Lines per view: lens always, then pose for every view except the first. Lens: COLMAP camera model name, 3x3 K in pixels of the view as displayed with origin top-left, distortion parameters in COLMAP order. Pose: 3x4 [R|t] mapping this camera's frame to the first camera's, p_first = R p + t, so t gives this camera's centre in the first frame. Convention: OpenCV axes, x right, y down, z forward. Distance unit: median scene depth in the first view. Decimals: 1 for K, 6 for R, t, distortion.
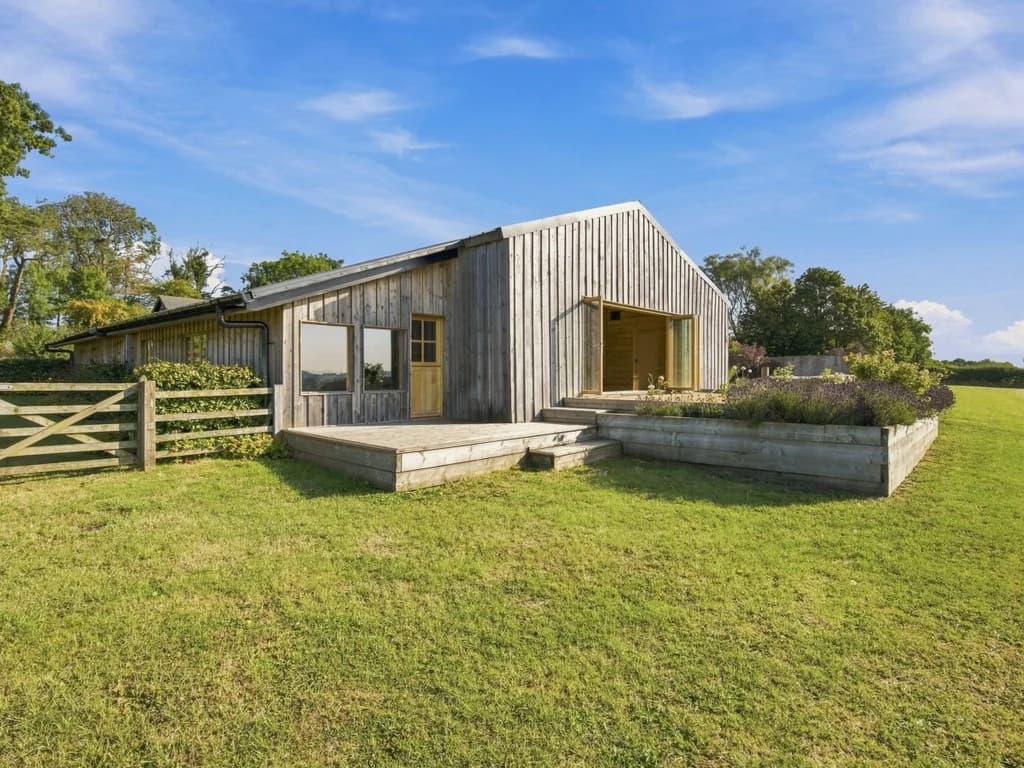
lens RADIAL K [[524.9, 0, 512.0], [0, 524.9, 384.0], [0, 0, 1]] dist [-0.000021, 0.000115]
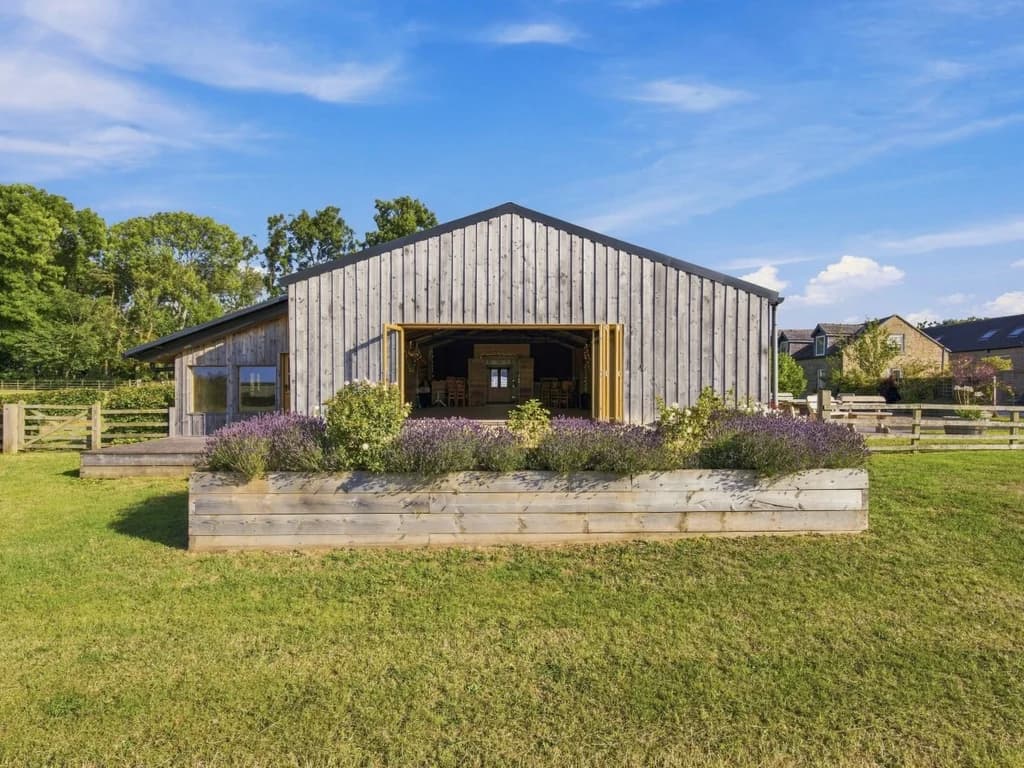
lens RADIAL K [[524.9, 0, 512.0], [0, 524.9, 384.0], [0, 0, 1]] dist [-0.000021, 0.000115]
pose [[0.704322, -0.010344, -0.709806, 1.214147], [-0.011588, 0.999593, -0.026065, -0.033571], [0.709787, 0.026583, 0.703915, 0.544181]]
